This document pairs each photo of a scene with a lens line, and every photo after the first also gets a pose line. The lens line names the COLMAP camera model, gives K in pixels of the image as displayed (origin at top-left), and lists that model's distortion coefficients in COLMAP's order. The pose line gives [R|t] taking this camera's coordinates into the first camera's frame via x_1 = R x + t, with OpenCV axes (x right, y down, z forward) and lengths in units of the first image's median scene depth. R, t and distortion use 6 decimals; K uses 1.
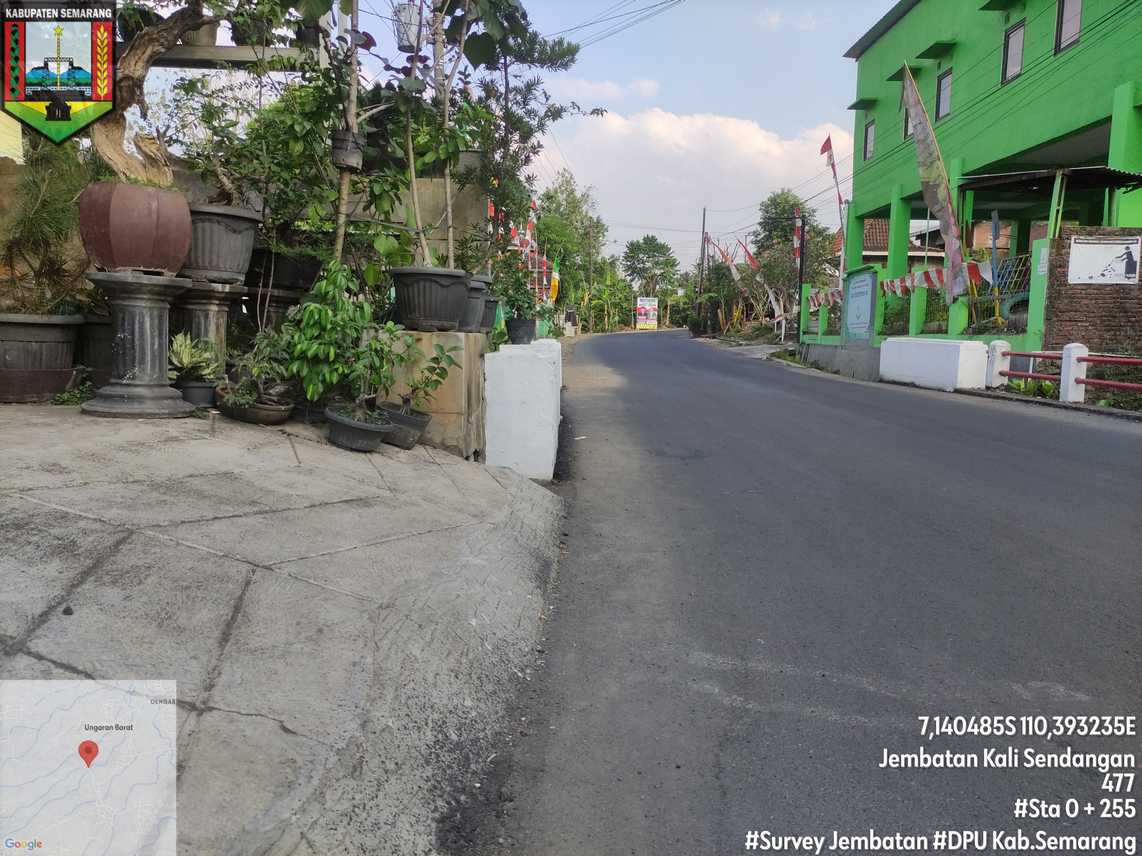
lens RADIAL K [[843.9, 0, 566.6], [0, 843.9, 427.2], [0, 0, 1]] dist [0.056053, -0.057295]
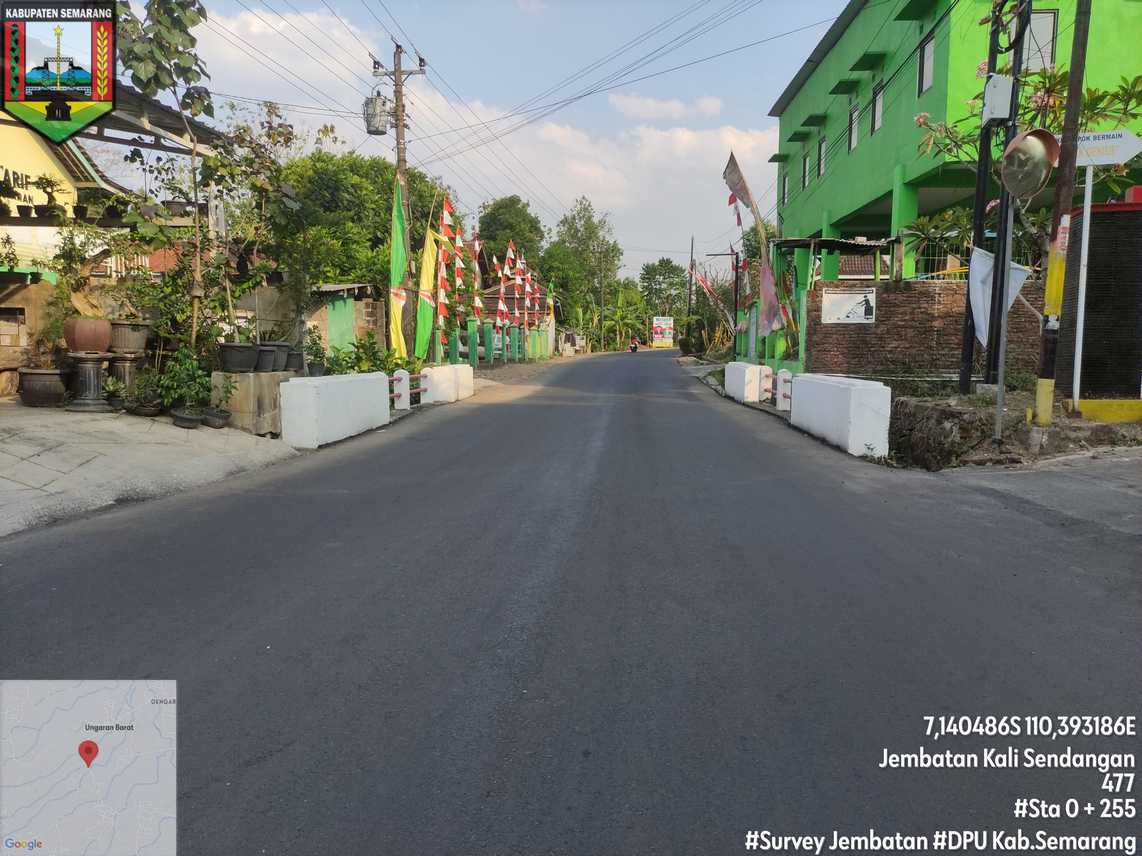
lens RADIAL K [[830.8, 0, 575.1], [0, 830.8, 442.6], [0, 0, 1]] dist [0.041794, -0.068074]
pose [[0.999060, -0.002007, -0.043291, 0.251190], [0.002042, 0.999998, 0.000757, 0.019147], [0.043289, -0.000844, 0.999062, -0.335476]]
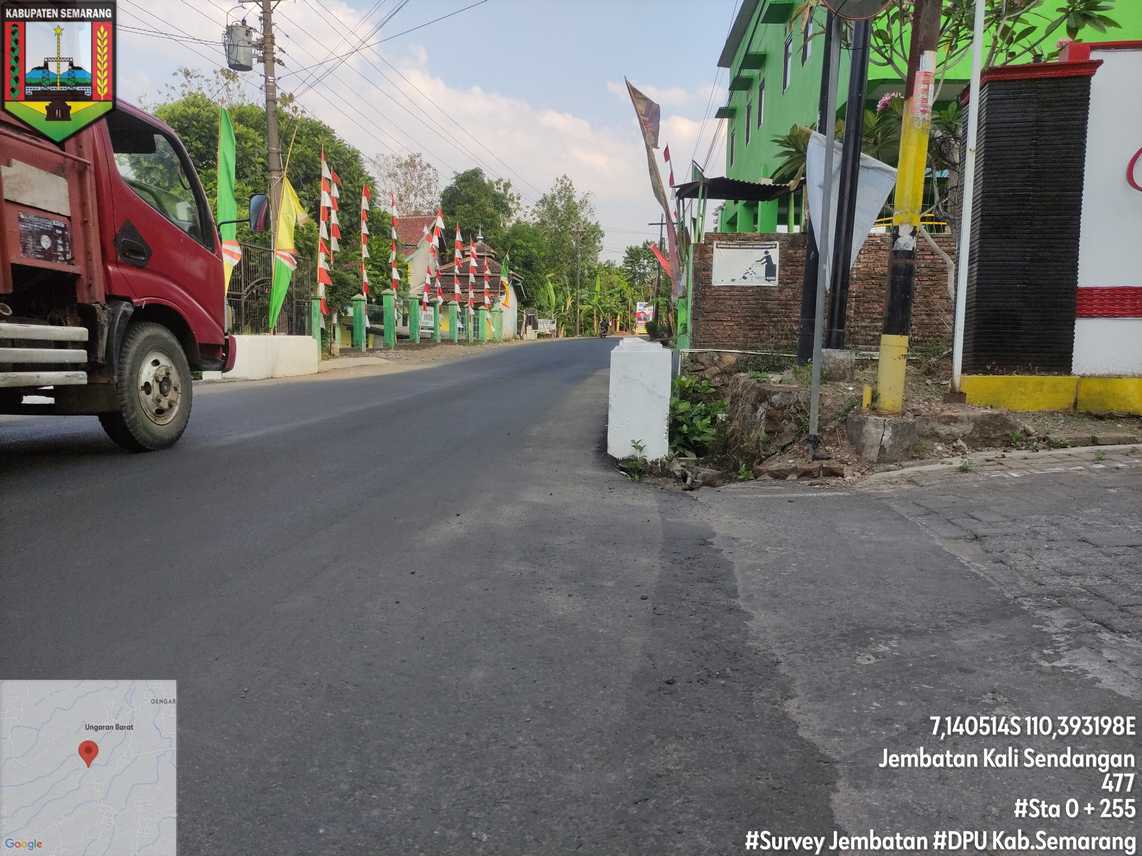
lens RADIAL K [[840.7, 0, 571.0], [0, 840.7, 428.0], [0, 0, 1]] dist [0.050830, -0.050420]
pose [[0.998729, 0.011376, -0.049103, 0.461654], [-0.011604, 0.999923, -0.004376, 0.017216], [0.049050, 0.004940, 0.998784, -0.064591]]
